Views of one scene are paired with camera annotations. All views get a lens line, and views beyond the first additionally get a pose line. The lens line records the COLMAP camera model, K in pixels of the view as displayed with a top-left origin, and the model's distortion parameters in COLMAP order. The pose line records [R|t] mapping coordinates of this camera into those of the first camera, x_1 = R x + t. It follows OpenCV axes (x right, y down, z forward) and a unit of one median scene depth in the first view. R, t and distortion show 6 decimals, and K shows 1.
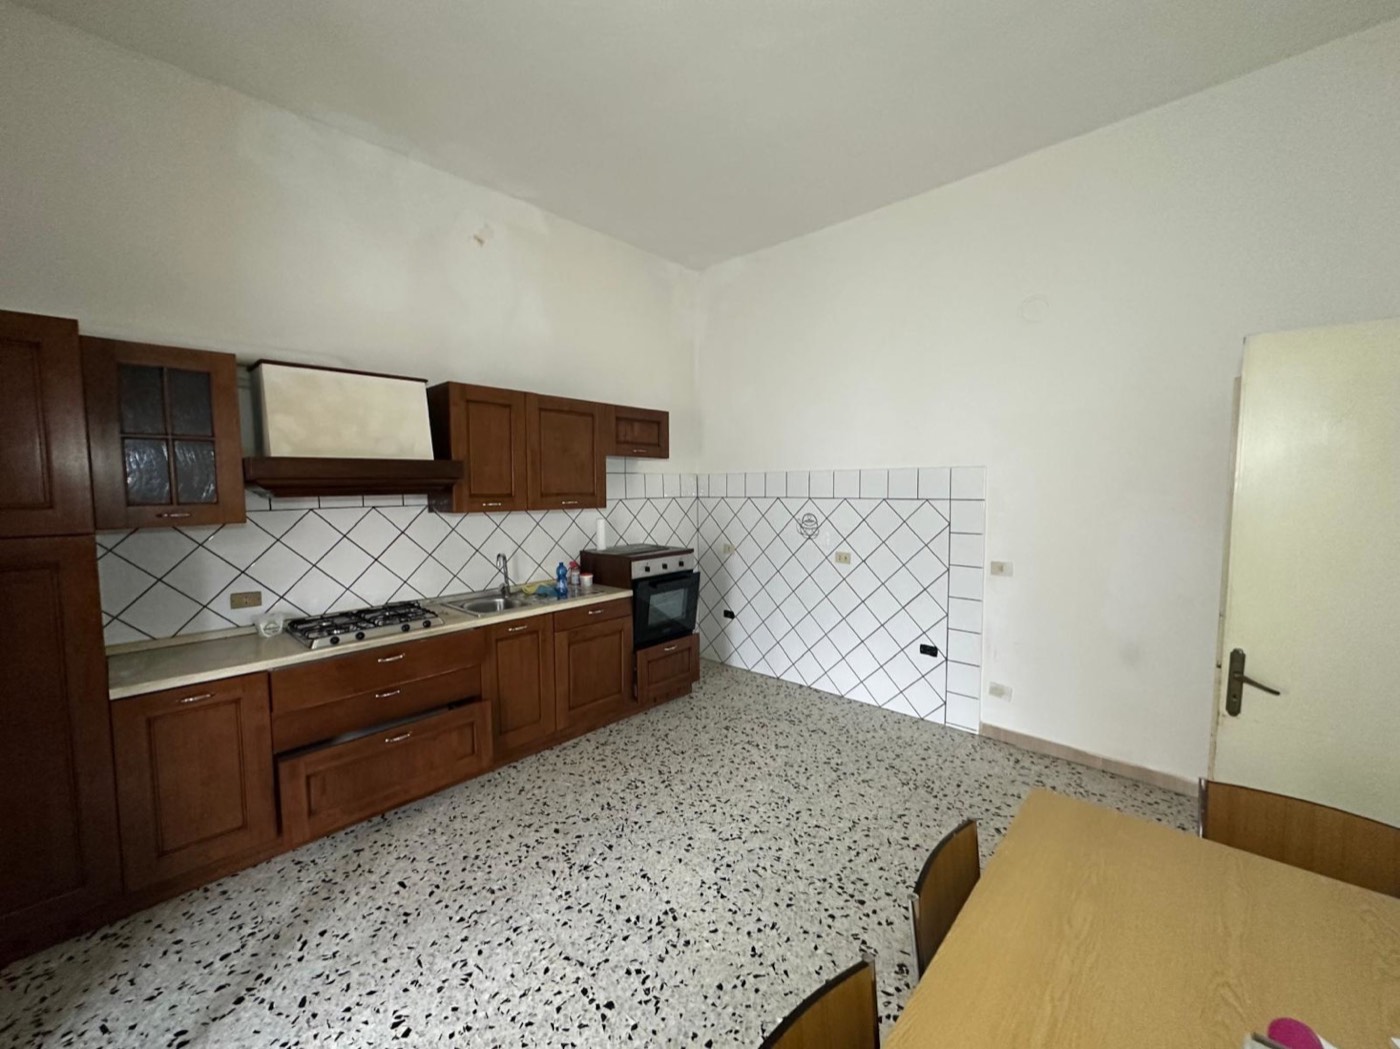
lens RADIAL K [[557.1, 0, 699.1], [0, 557.1, 524.6], [0, 0, 1]] dist [-0.003182, -0.000712]
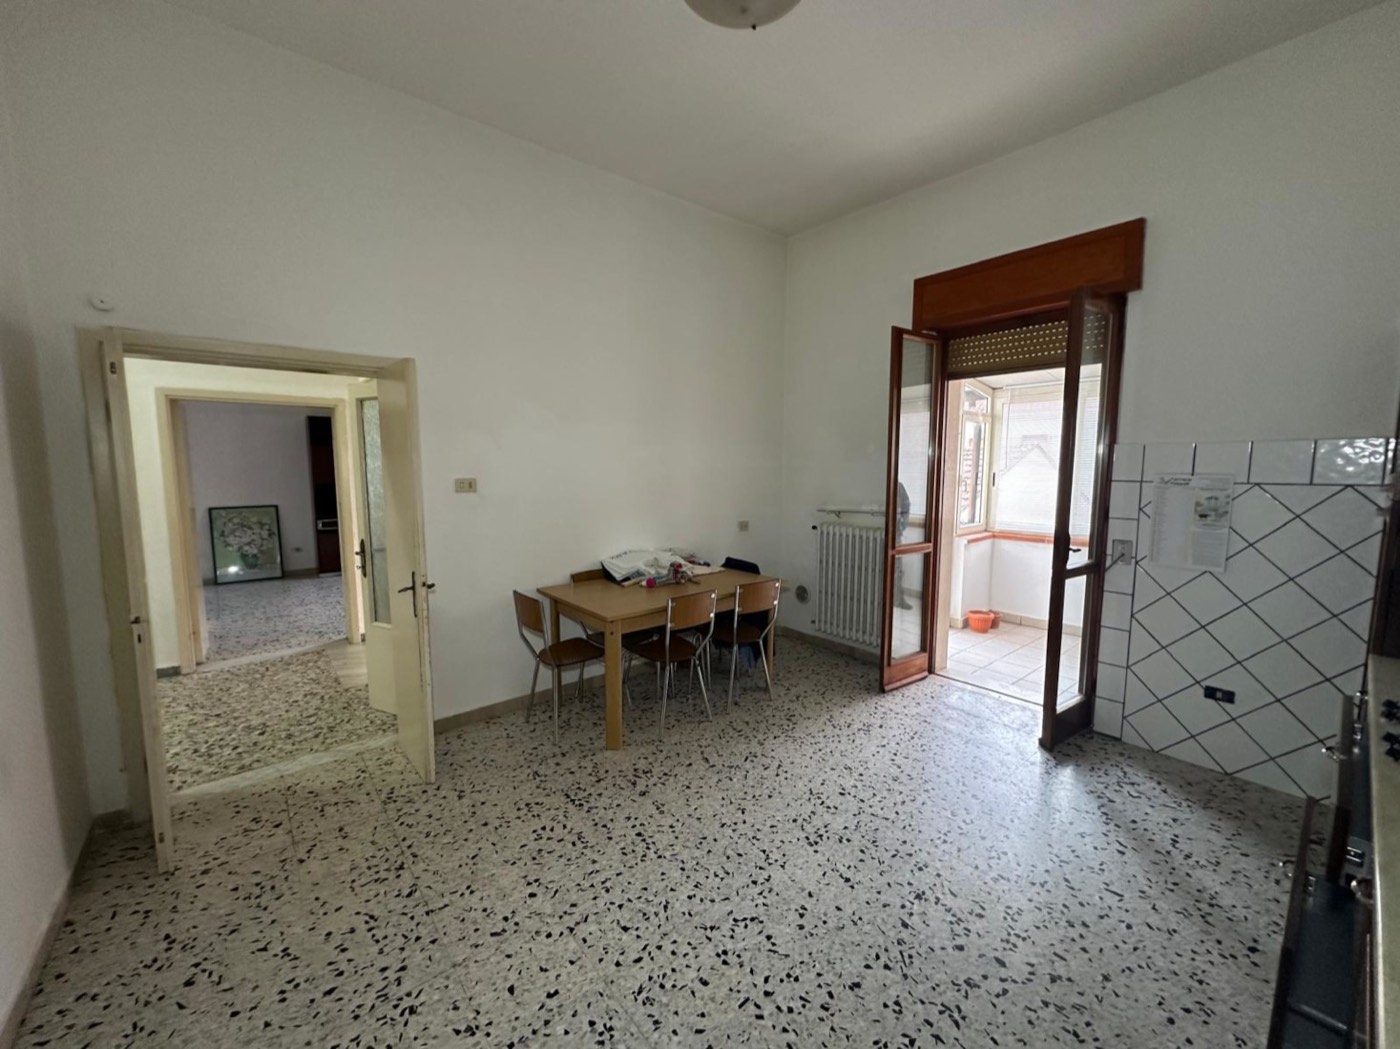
lens RADIAL K [[557.1, 0, 699.1], [0, 557.1, 524.6], [0, 0, 1]] dist [-0.003182, -0.000712]
pose [[-0.992038, -0.006967, 0.125747, 0.027698], [0.015662, 0.983892, 0.178076, -0.097499], [-0.124963, 0.178628, -0.975949, 1.486879]]
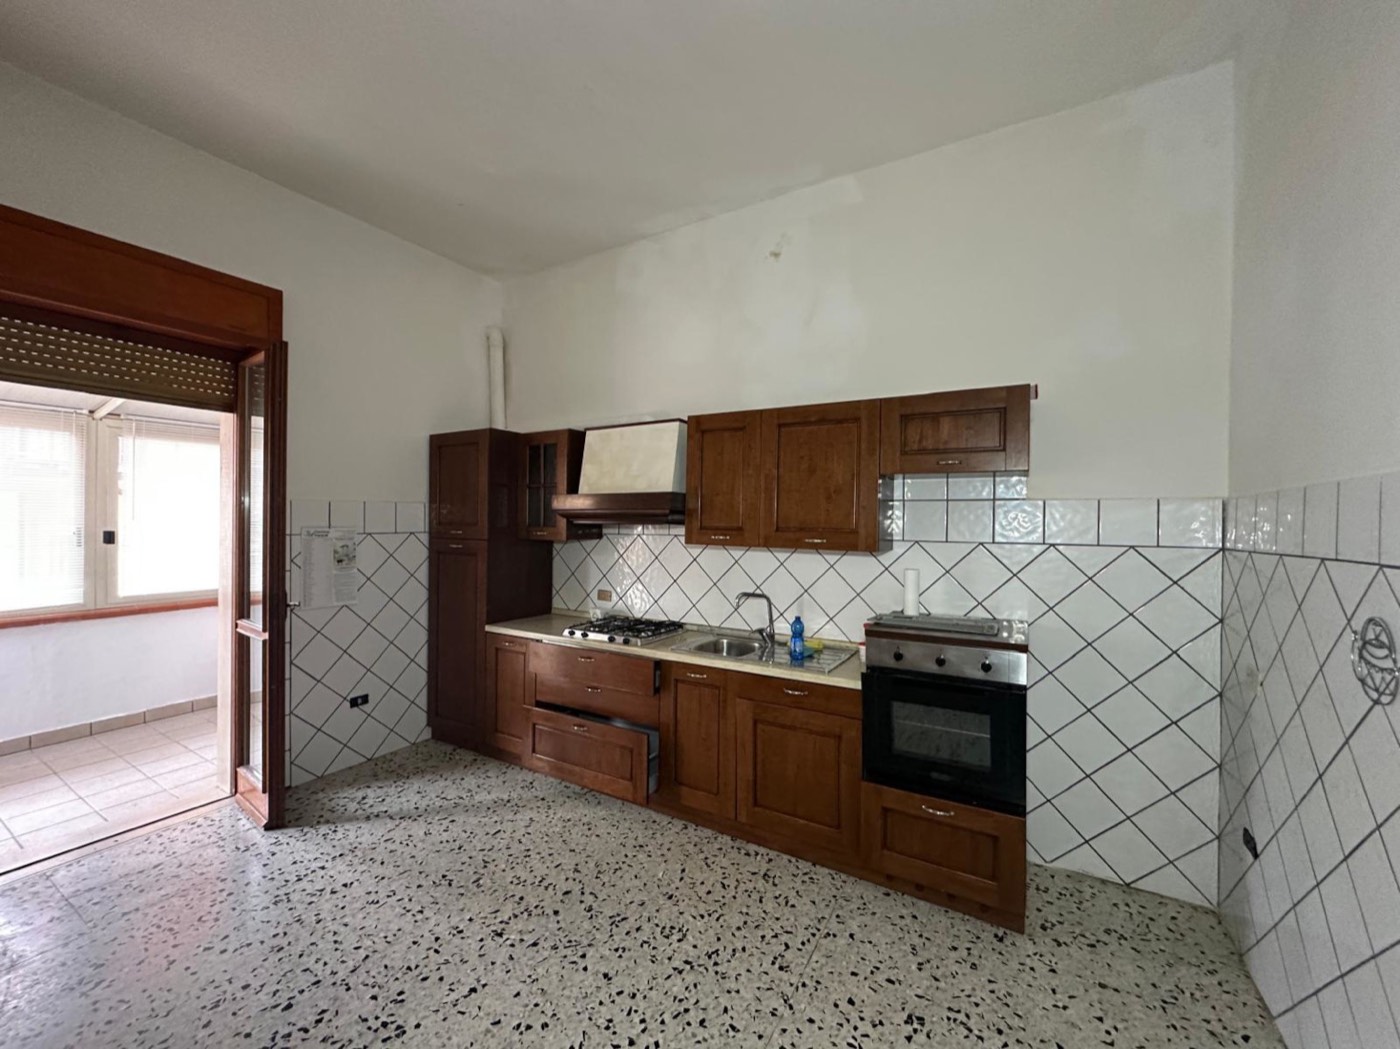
lens RADIAL K [[557.1, 0, 699.1], [0, 557.1, 524.6], [0, 0, 1]] dist [-0.003182, -0.000712]
pose [[0.219070, 0.015749, -0.975582, 0.616891], [-0.080596, 0.996745, -0.002007, -0.061251], [0.972375, 0.079067, 0.219626, 0.885621]]
